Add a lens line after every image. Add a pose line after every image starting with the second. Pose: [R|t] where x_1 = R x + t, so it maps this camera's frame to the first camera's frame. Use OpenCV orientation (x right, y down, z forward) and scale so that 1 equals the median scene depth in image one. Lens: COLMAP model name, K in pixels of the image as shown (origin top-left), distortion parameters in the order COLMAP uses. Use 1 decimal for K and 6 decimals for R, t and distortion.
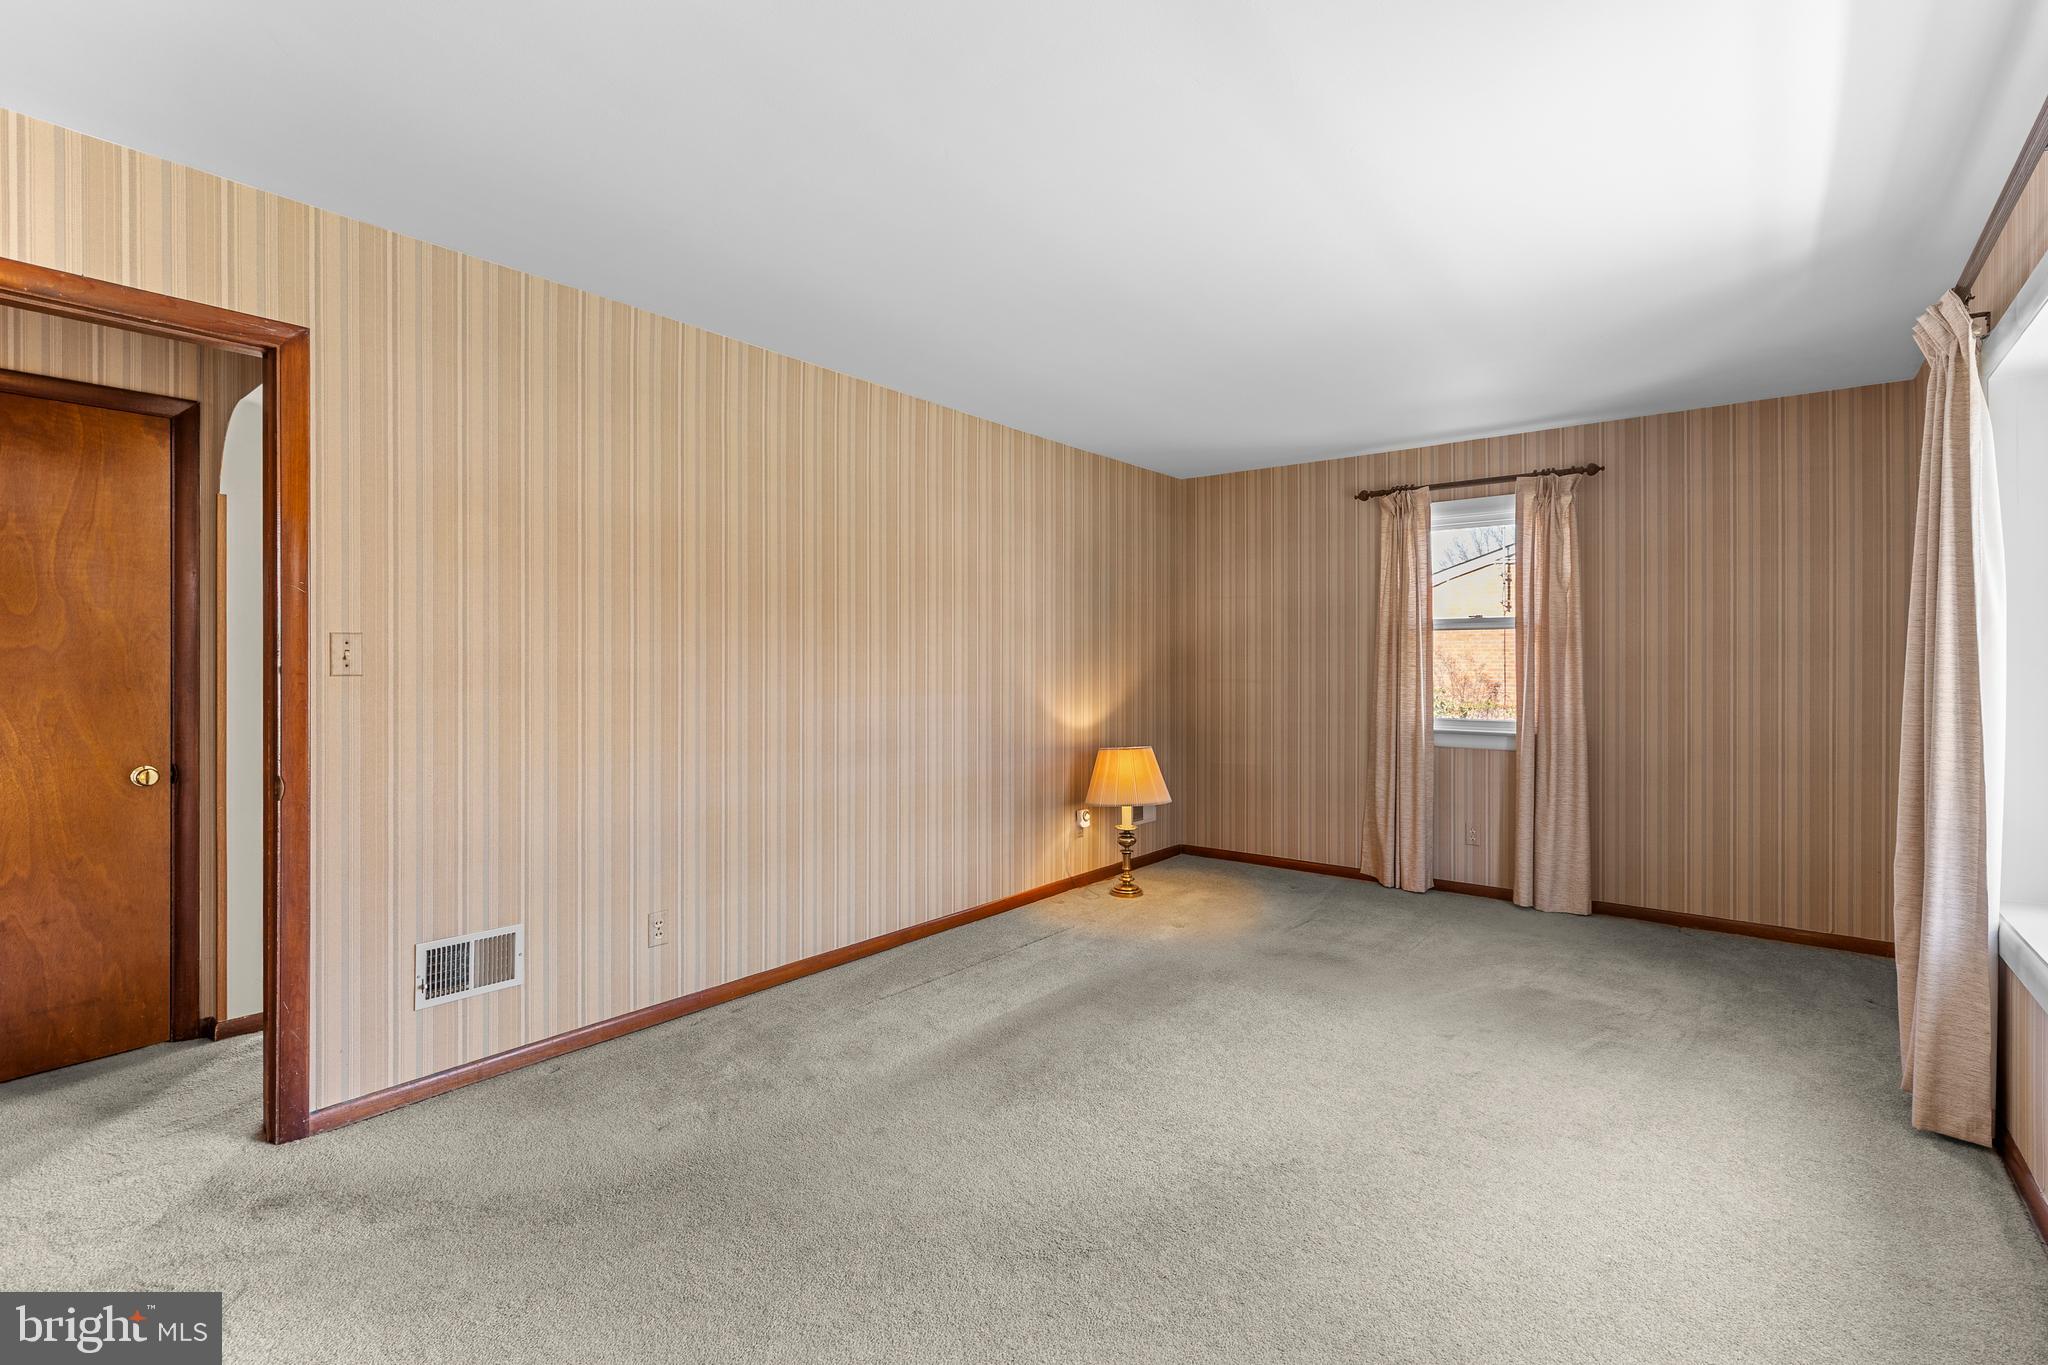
lens RADIAL K [[924.5, 0, 1062.6], [0, 924.5, 661.8], [0, 0, 1]] dist [0.001566, 0.000027]
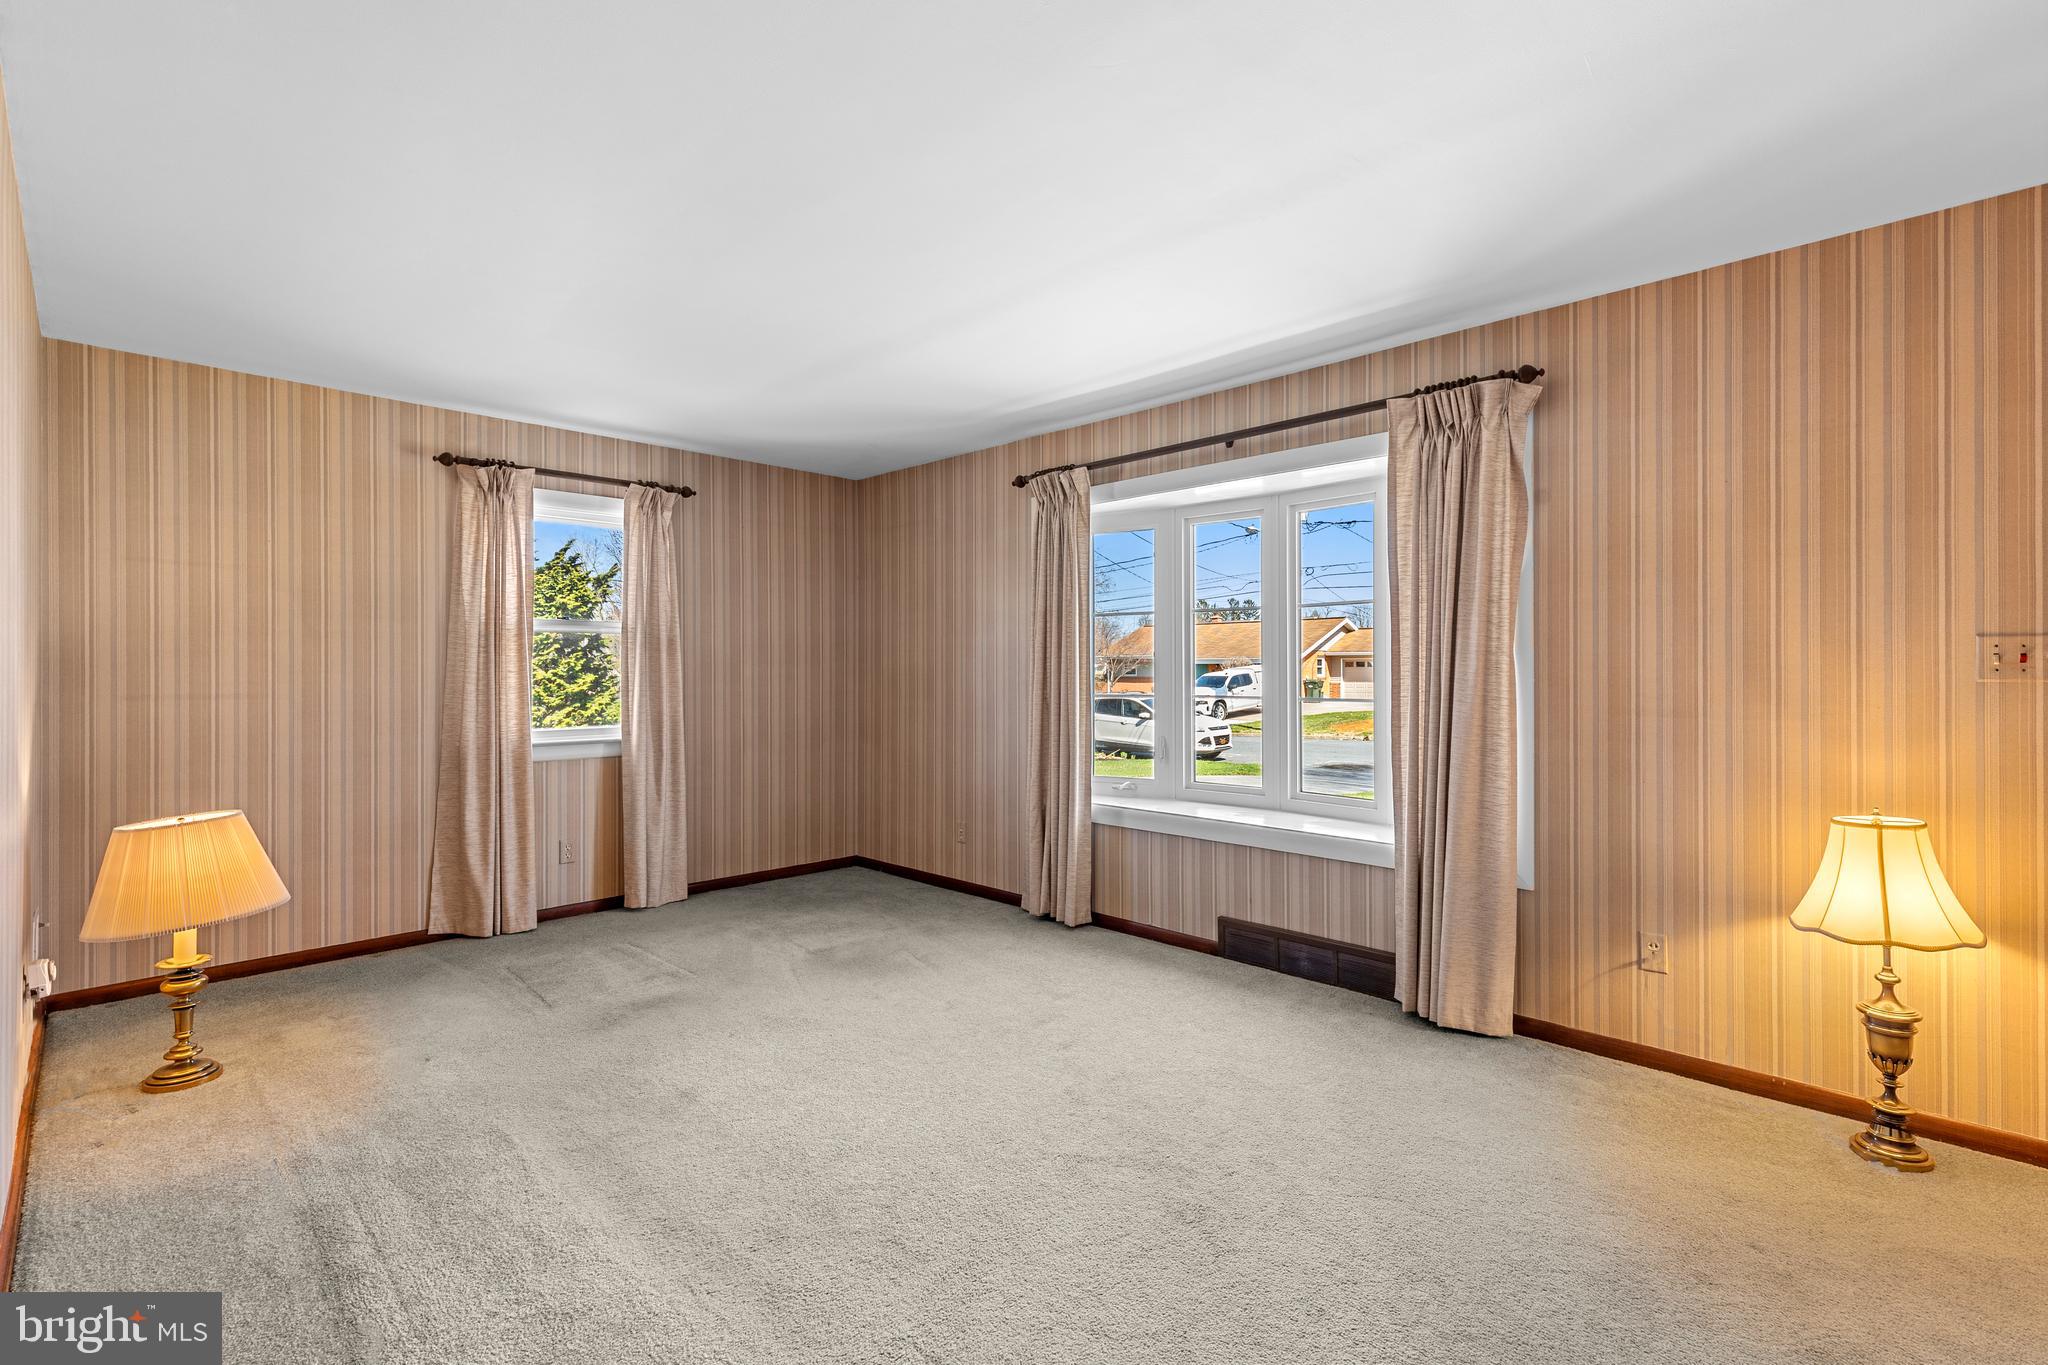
lens RADIAL K [[921.5, 0, 1031.1], [0, 921.5, 672.7], [0, 0, 1]] dist [0.001403, 0.000262]
pose [[0.128965, -0.006349, 0.991629, -0.452035], [-0.000384, 0.999979, 0.006452, -0.000371], [-0.991649, -0.001213, 0.128960, 0.446276]]
